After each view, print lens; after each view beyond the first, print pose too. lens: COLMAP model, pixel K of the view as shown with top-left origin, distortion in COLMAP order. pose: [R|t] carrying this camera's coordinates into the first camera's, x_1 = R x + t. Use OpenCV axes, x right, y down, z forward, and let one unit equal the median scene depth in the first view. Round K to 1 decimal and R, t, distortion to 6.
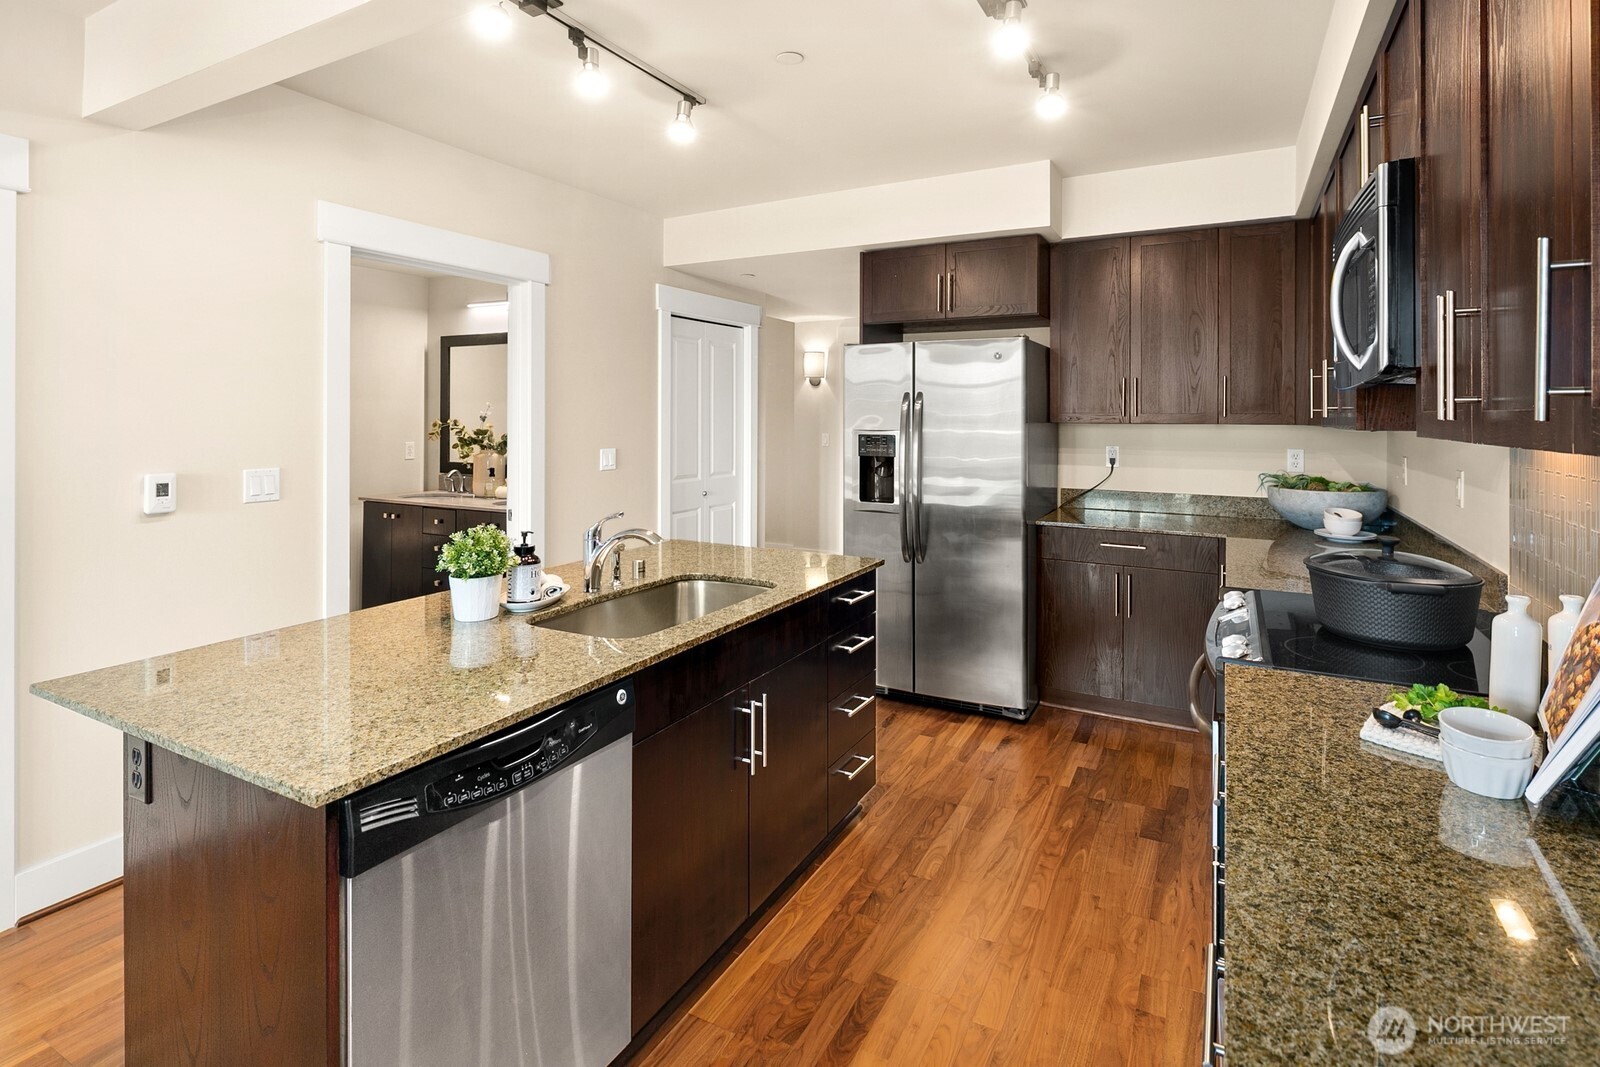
lens RADIAL K [[783.2, 0, 783.3], [0, 783.2, 414.1], [0, 0, 1]] dist [0.000805, -0.001495]
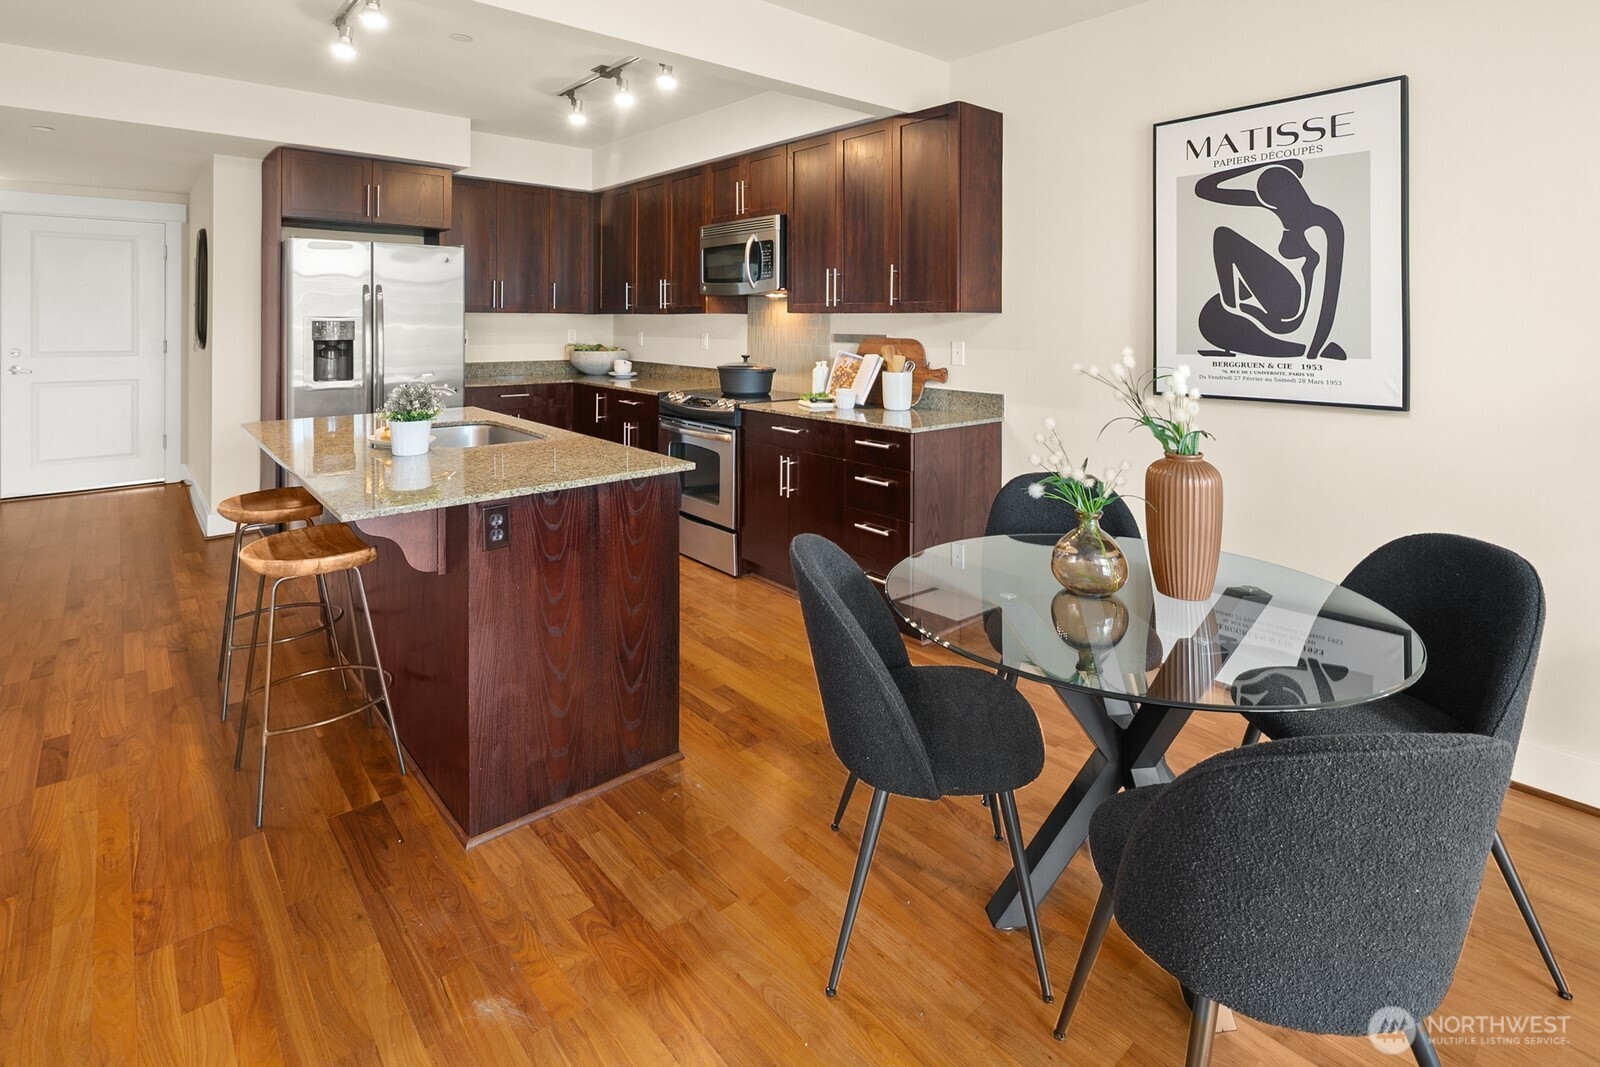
lens RADIAL K [[783.2, 0, 806.1], [0, 783.2, 327.6], [0, 0, 1]] dist [0.000805, -0.001495]
pose [[0.326242, -0.011028, 0.945222, -0.730252], [-0.005078, 0.999897, 0.013418, 0.016801], [-0.945273, -0.009177, 0.326152, -0.000541]]
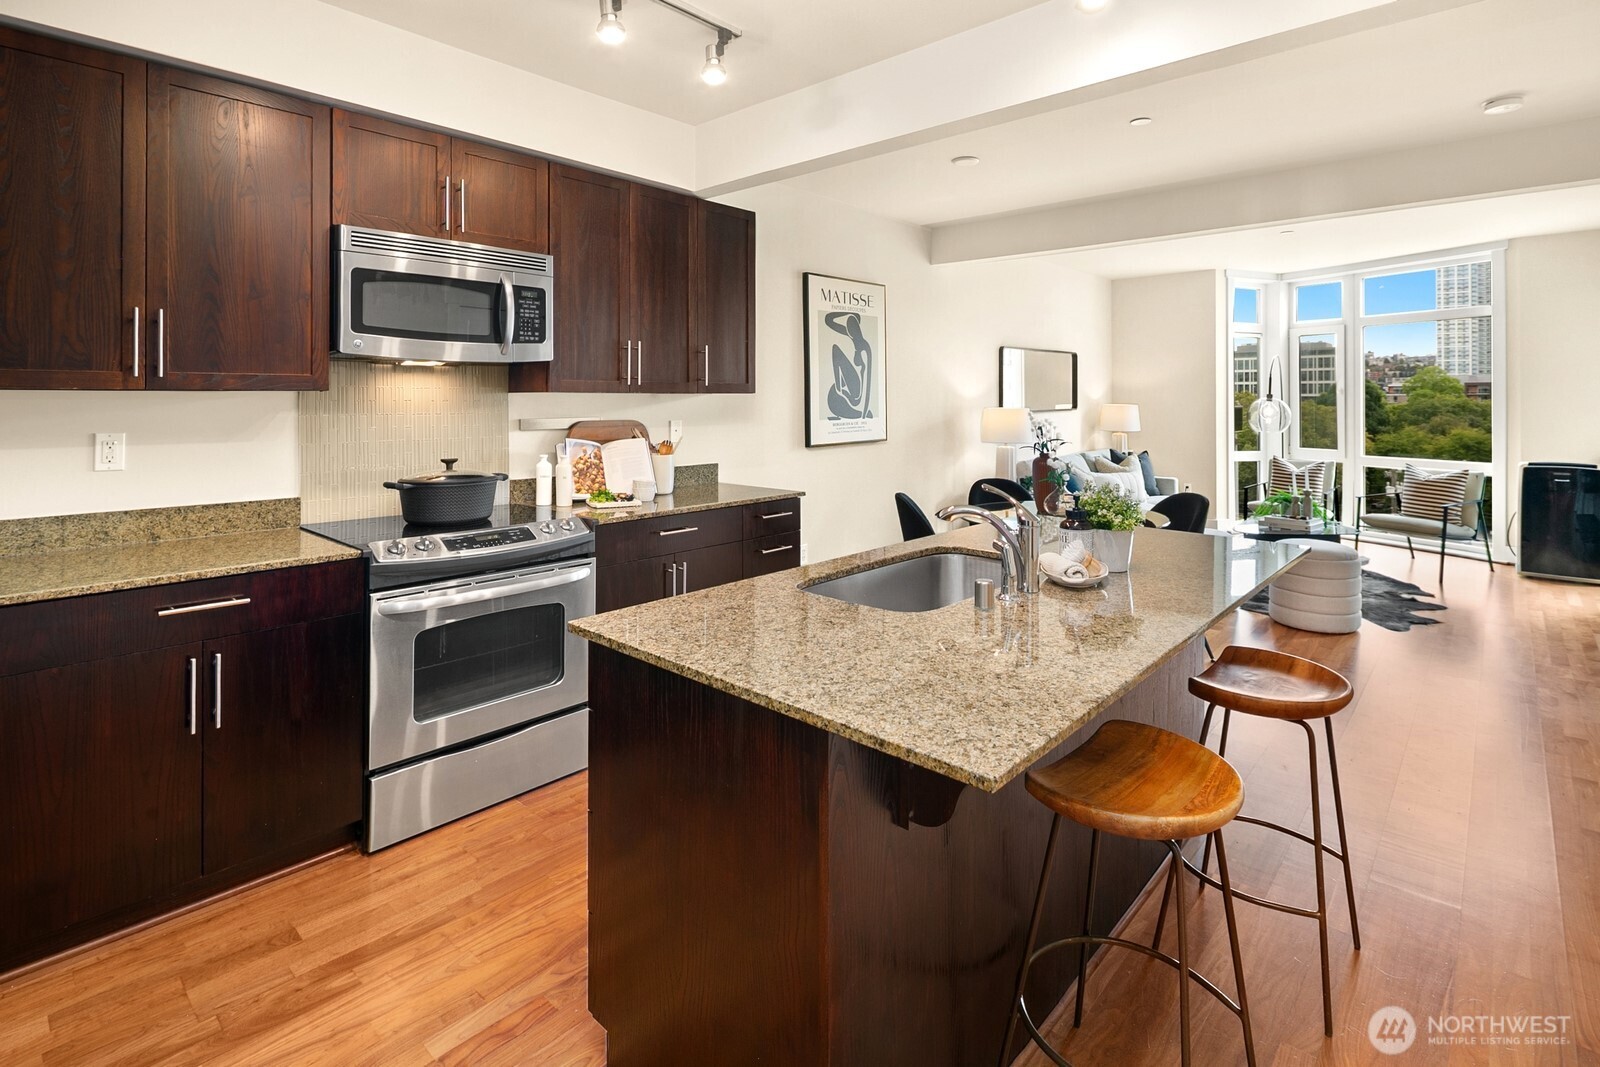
lens RADIAL K [[783.2, 0, 797.5], [0, 783.2, 396.9], [0, 0, 1]] dist [0.000805, -0.001495]
pose [[-0.975907, -0.003294, 0.218163, -0.112107], [-0.003907, 0.999990, -0.002378, 0.017557], [-0.218153, -0.003173, -0.975909, 1.126281]]
